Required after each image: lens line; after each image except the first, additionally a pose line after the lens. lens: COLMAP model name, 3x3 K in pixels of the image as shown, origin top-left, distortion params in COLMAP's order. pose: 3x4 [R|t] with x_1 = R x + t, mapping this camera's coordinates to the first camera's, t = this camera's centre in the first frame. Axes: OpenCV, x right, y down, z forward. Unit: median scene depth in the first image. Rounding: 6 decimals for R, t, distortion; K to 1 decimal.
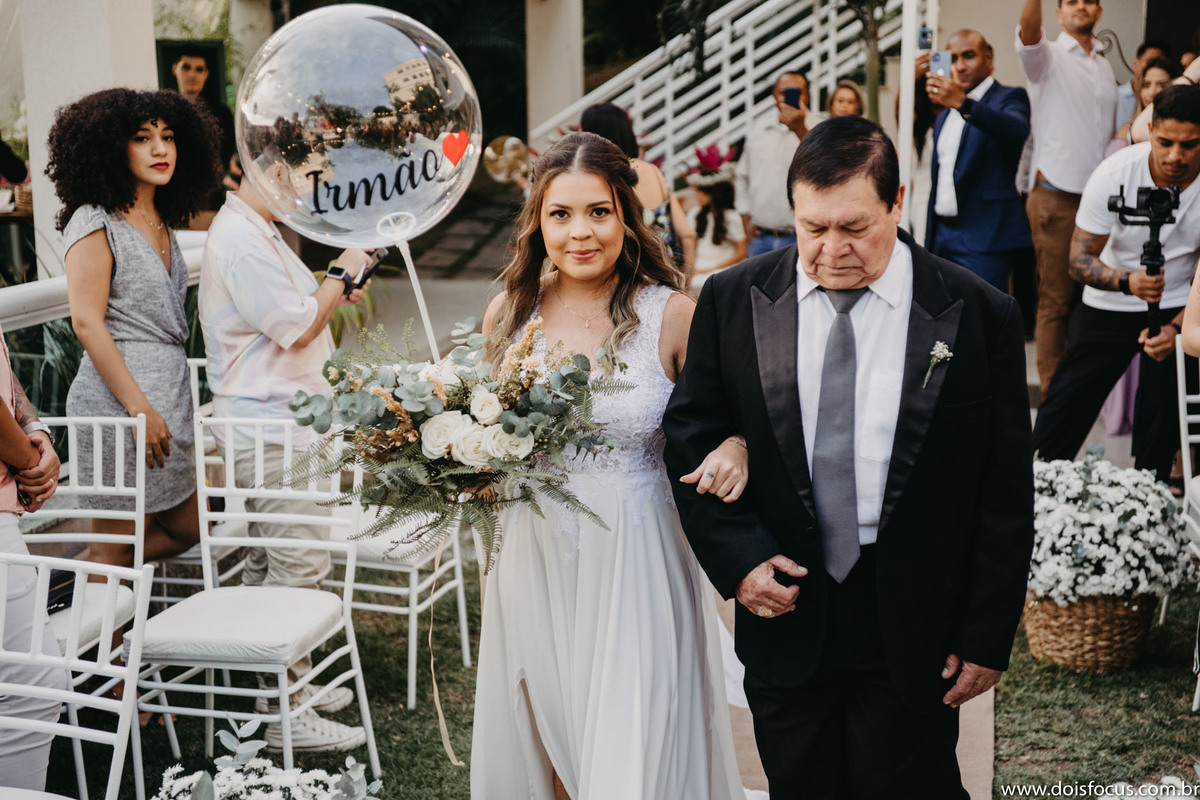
lens RADIAL K [[1723.7, 0, 592.5], [0, 1723.7, 402.2], [0, 0, 1]] dist [0.084157, 0.000000]
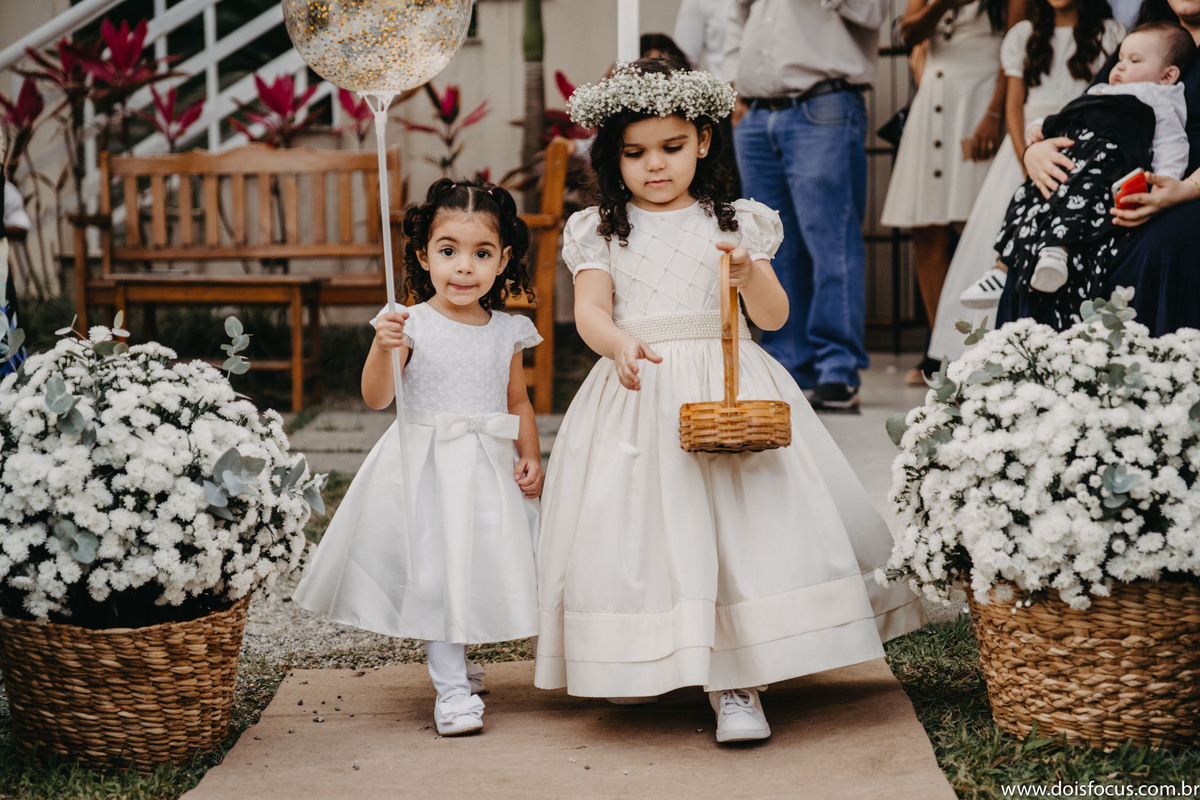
lens RADIAL K [[2225.1, 0, 598.5], [0, 2225.1, 427.2], [0, 0, 1]] dist [0.173613, 0.000000]
pose [[0.977451, -0.019443, 0.210266, 0.014415], [0.036884, 0.996164, -0.079349, 0.112474], [-0.207916, 0.085316, 0.974419, 0.427096]]
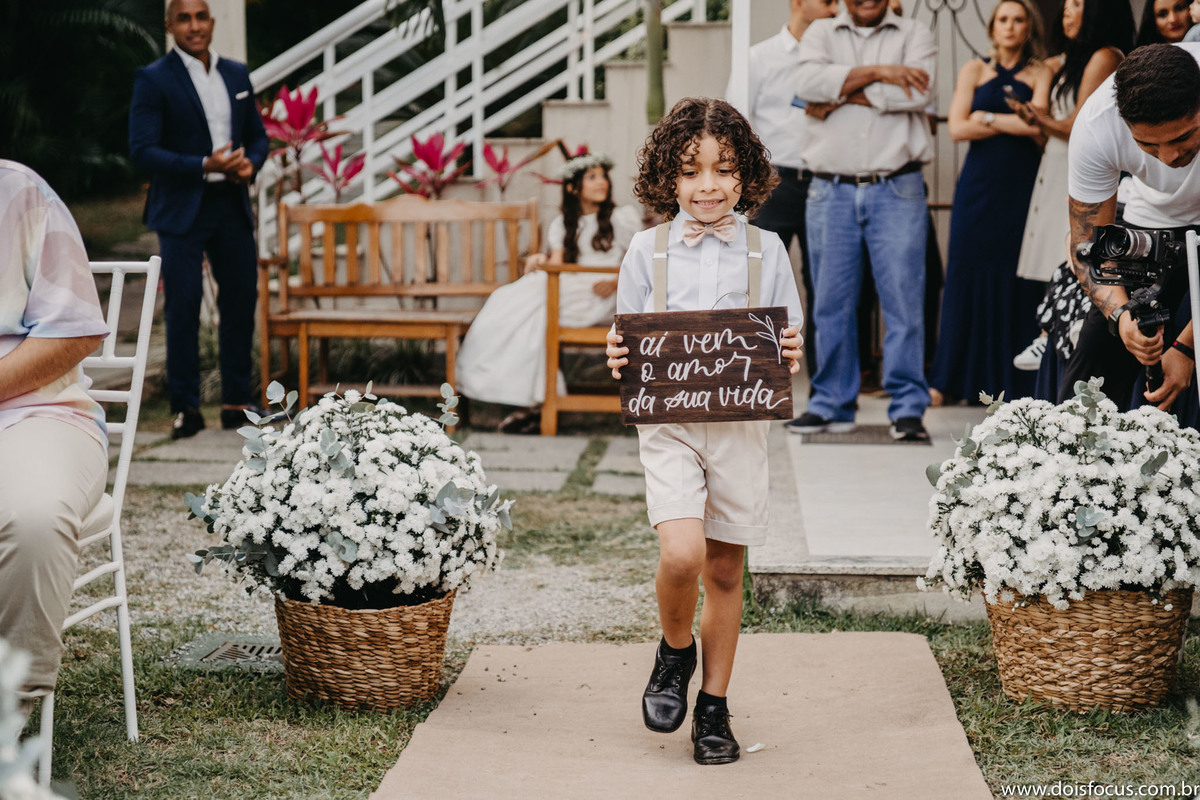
lens RADIAL K [[2225.1, 0, 588.5], [0, 2225.1, 417.9], [0, 0, 1]] dist [0.173613, 0.000000]
pose [[0.987129, -0.004070, 0.159877, -0.041149], [0.017981, 0.996162, -0.085661, 0.115567], [-0.158915, 0.087433, 0.983413, 0.188193]]
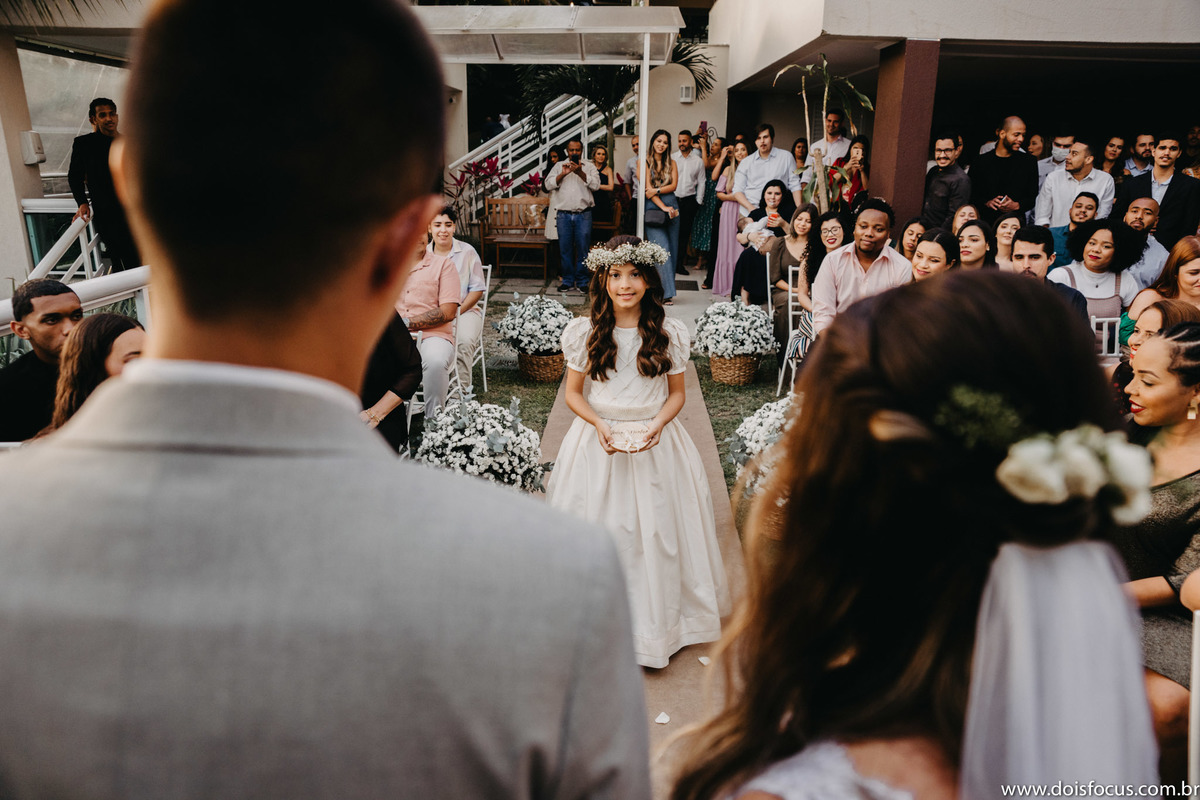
lens RADIAL K [[848.4, 0, 596.7], [0, 848.4, 397.0], [0, 0, 1]] dist [-0.084077, 0.069089]
pose [[0.981686, -0.029150, 0.188263, -0.147862], [0.009017, 0.994226, 0.106923, 0.039486], [-0.190293, -0.103267, 0.976281, -0.164852]]
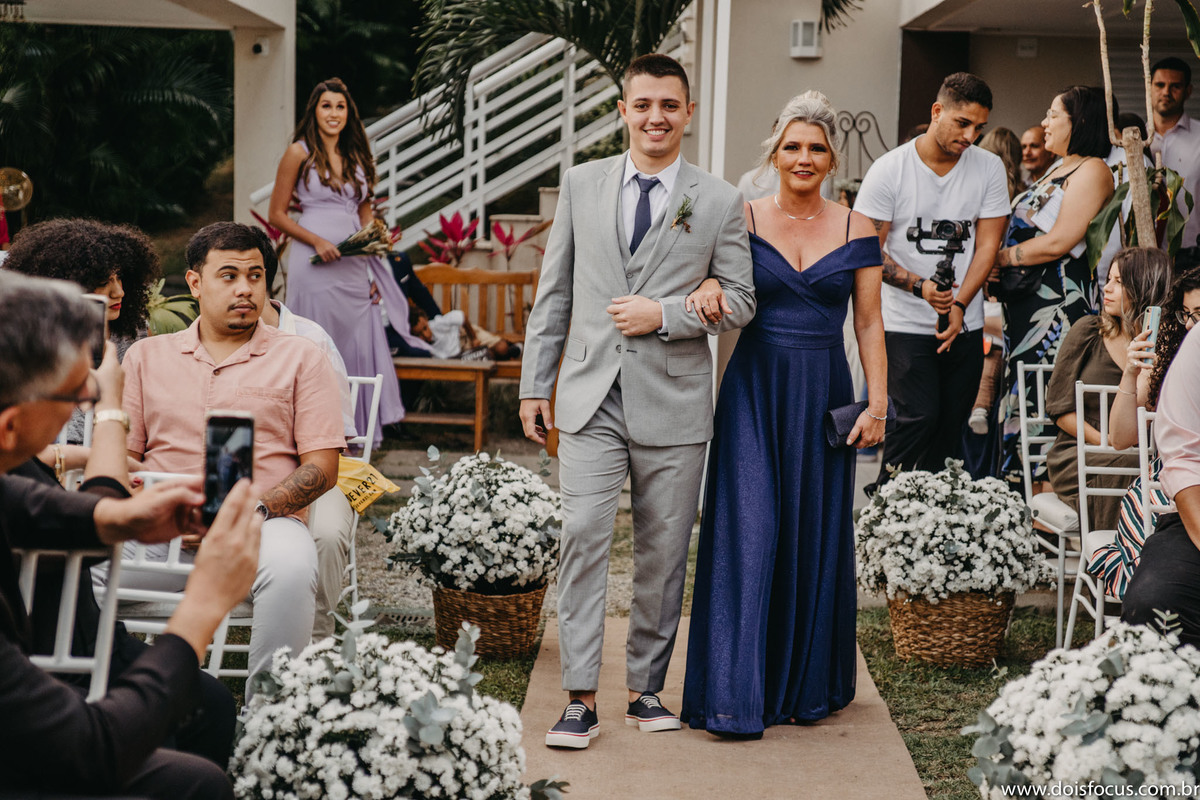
lens RADIAL K [[2052.4, 0, 589.0], [0, 2052.4, 408.6], [0, 0, 1]] dist [0.126302, 0.000000]
pose [[0.979456, 0.016464, 0.200985, -0.190732], [-0.000304, 0.996781, -0.080171, 0.100312], [-0.201658, 0.078463, 0.976308, -0.195492]]
